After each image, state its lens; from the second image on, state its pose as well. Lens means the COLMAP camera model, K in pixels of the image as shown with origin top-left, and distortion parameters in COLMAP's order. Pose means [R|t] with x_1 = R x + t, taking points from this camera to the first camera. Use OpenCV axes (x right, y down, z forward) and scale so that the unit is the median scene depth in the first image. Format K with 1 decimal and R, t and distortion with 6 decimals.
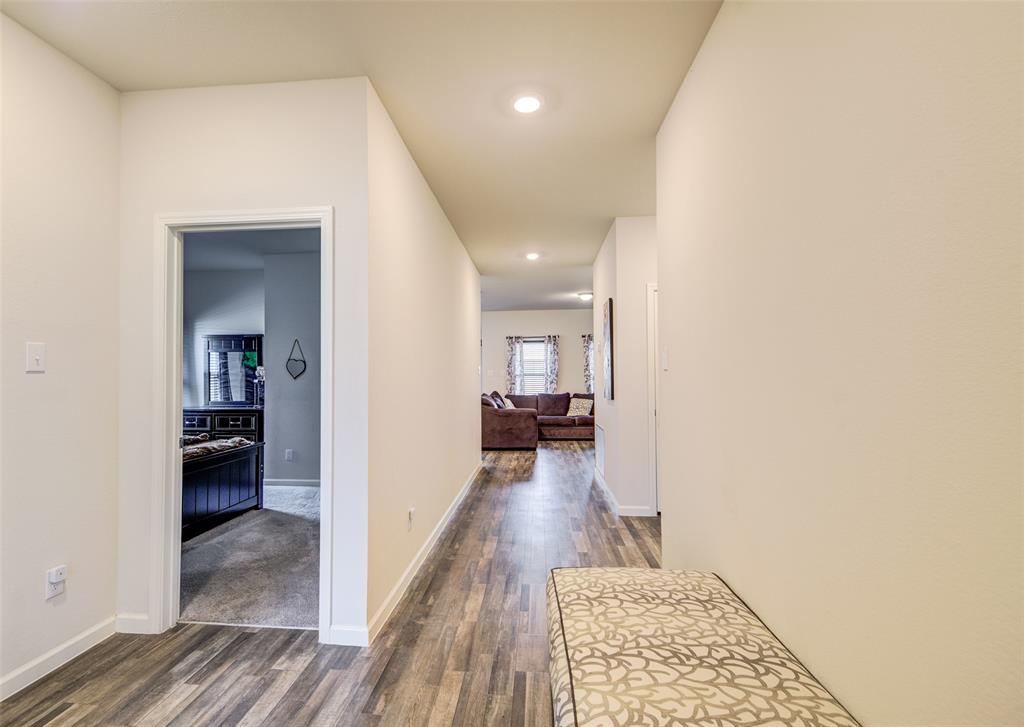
lens RADIAL K [[498.1, 0, 512.0], [0, 498.1, 363.5], [0, 0, 1]] dist [0.001183, 0.000101]
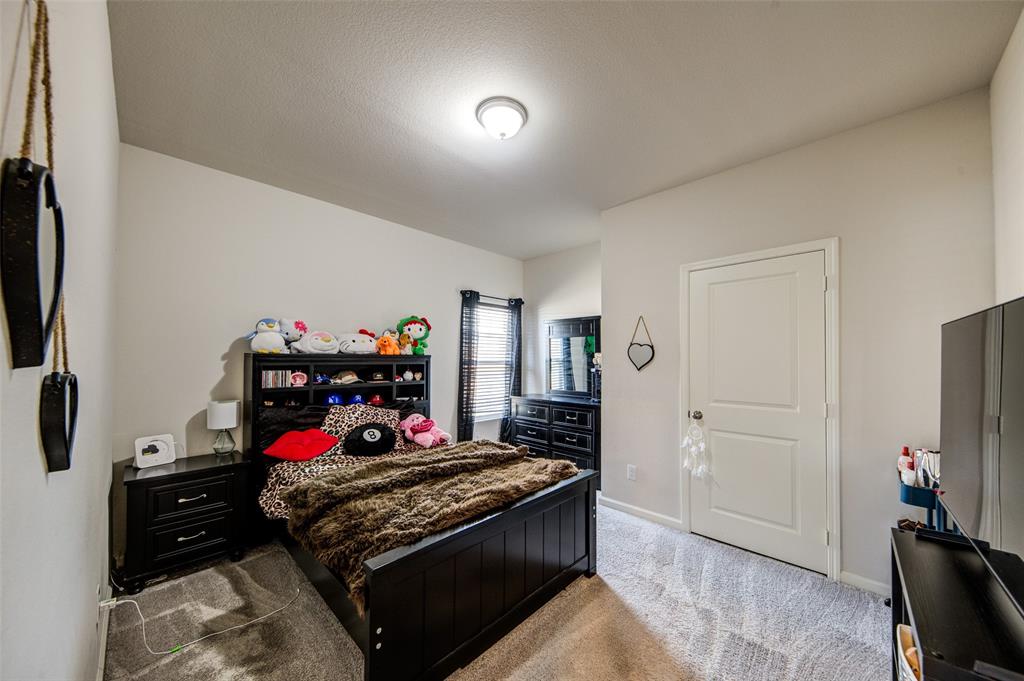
lens RADIAL K [[365.0, 0, 515.5], [0, 365.0, 351.8], [0, 0, 1]] dist [0.000156, -0.000006]
pose [[0.757259, -0.000781, -0.653114, -0.201132], [0.008335, 0.999929, 0.008468, -0.002637], [0.653061, -0.011856, 0.757212, 0.429569]]
